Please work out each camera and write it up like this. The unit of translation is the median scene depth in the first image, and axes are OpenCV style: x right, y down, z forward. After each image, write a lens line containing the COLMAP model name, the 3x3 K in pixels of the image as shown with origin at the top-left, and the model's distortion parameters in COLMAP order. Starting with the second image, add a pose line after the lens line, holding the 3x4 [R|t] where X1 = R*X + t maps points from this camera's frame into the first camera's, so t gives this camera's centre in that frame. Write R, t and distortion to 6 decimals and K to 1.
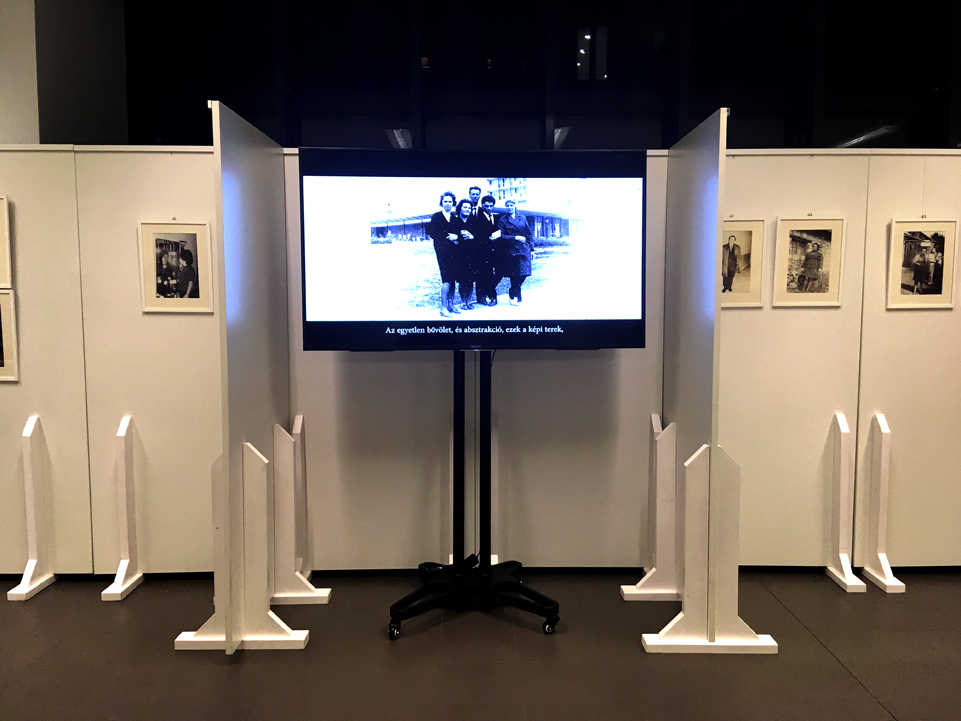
lens RADIAL K [[799.2, 0, 483.0], [0, 799.2, 360.6], [0, 0, 1]] dist [0.058008, -0.044462]
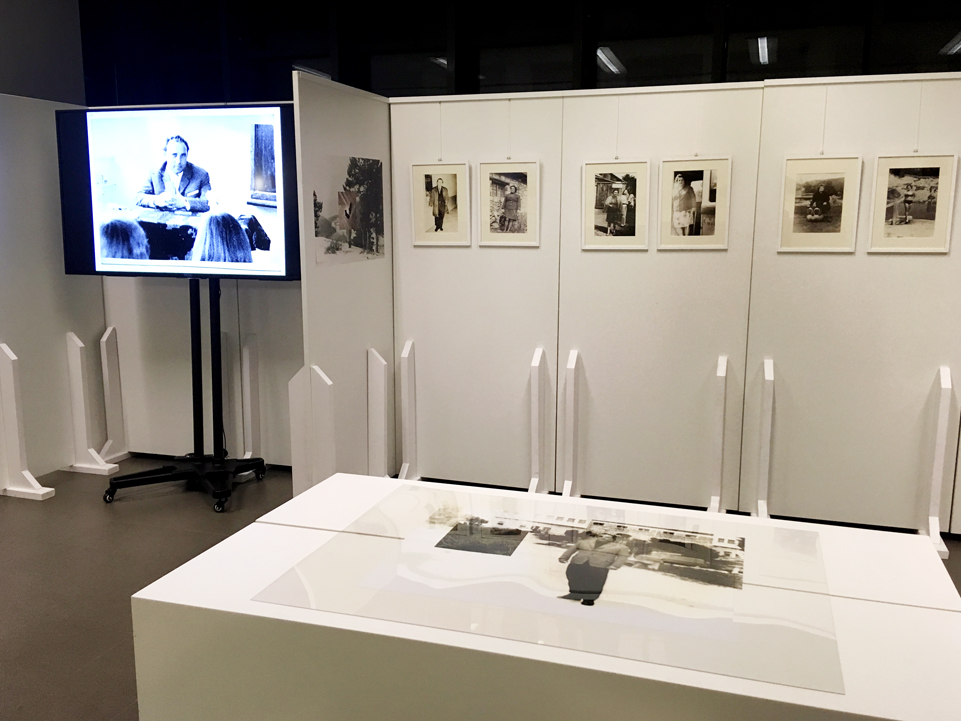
lens RADIAL K [[799.2, 0, 476.9], [0, 799.2, 358.7], [0, 0, 1]] dist [0.058008, -0.044462]
pose [[0.953383, 0.056325, -0.296459, 0.689046], [-0.032678, 0.995919, 0.084129, -0.006778], [0.299987, -0.070520, 0.951333, -0.024572]]
